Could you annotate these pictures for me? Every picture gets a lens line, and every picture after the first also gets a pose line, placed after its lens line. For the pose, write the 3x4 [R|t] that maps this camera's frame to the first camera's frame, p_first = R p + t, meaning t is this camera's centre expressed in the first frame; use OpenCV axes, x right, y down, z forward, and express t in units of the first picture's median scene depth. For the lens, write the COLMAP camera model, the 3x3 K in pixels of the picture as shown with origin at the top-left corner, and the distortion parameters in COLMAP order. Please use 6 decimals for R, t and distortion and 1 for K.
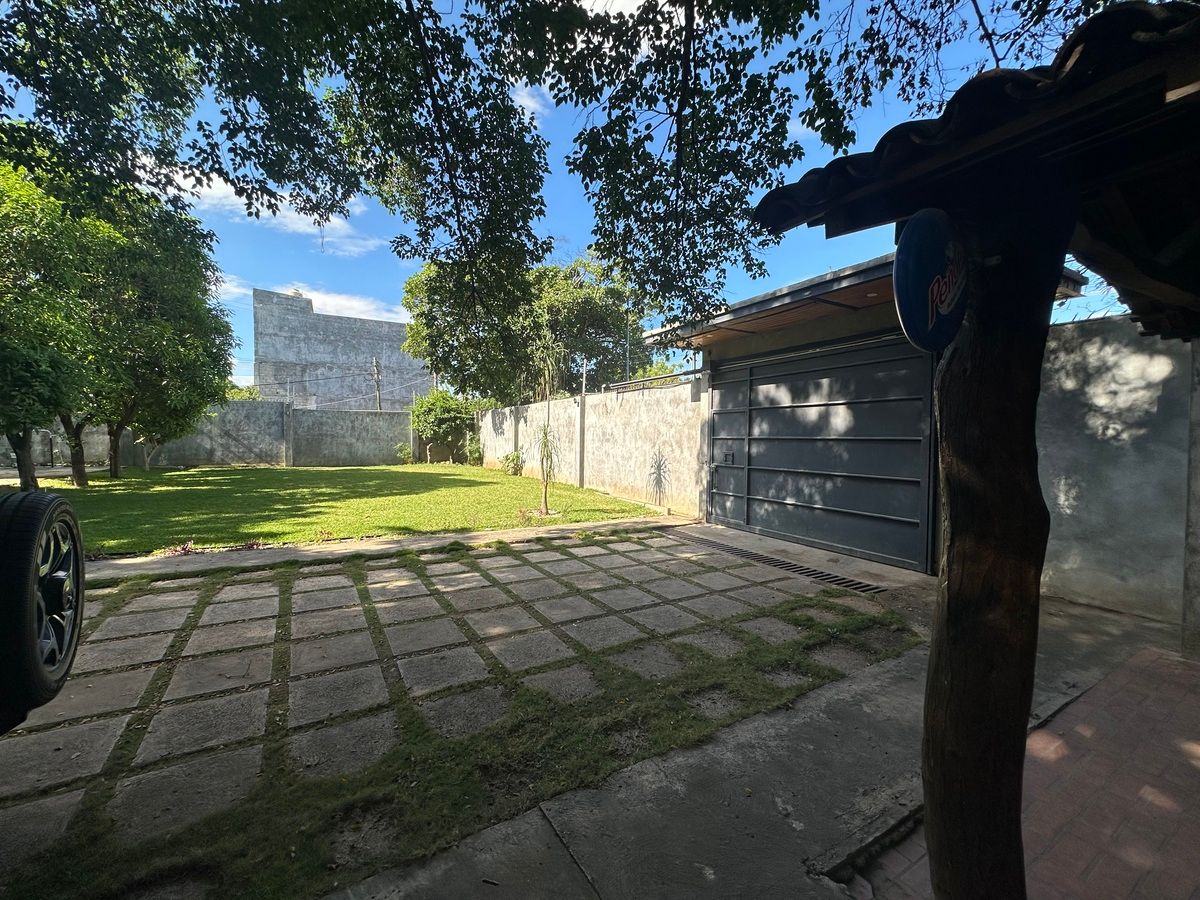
lens RADIAL K [[480.4, 0, 600.7], [0, 480.4, 452.7], [0, 0, 1]] dist [-0.003705, 0.000694]
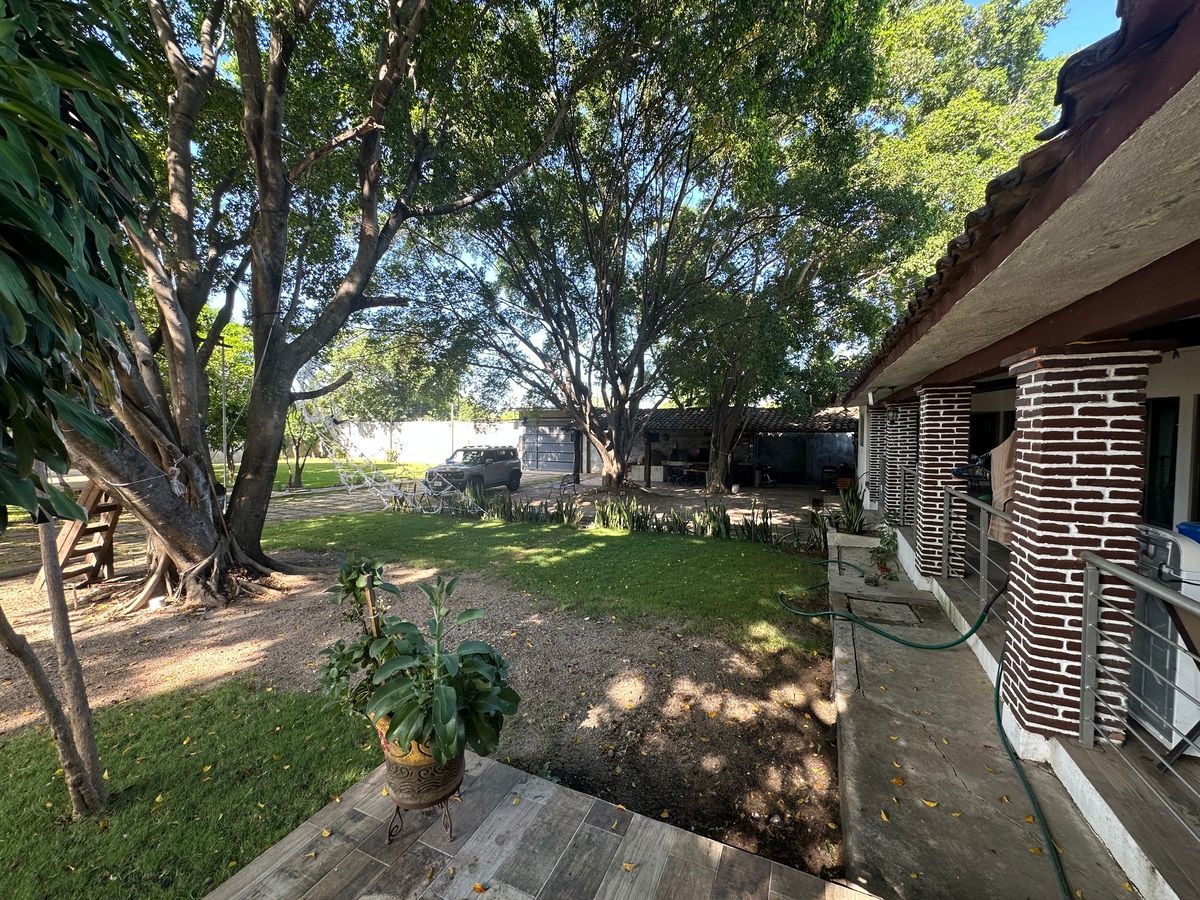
lens RADIAL K [[480.4, 0, 599.1], [0, 480.4, 450.6], [0, 0, 1]] dist [-0.003705, 0.000694]
pose [[0.818999, -0.038858, 0.572478, -1.284866], [0.024440, 0.999161, 0.032855, -0.069664], [-0.573275, -0.012916, 0.819262, -2.044098]]
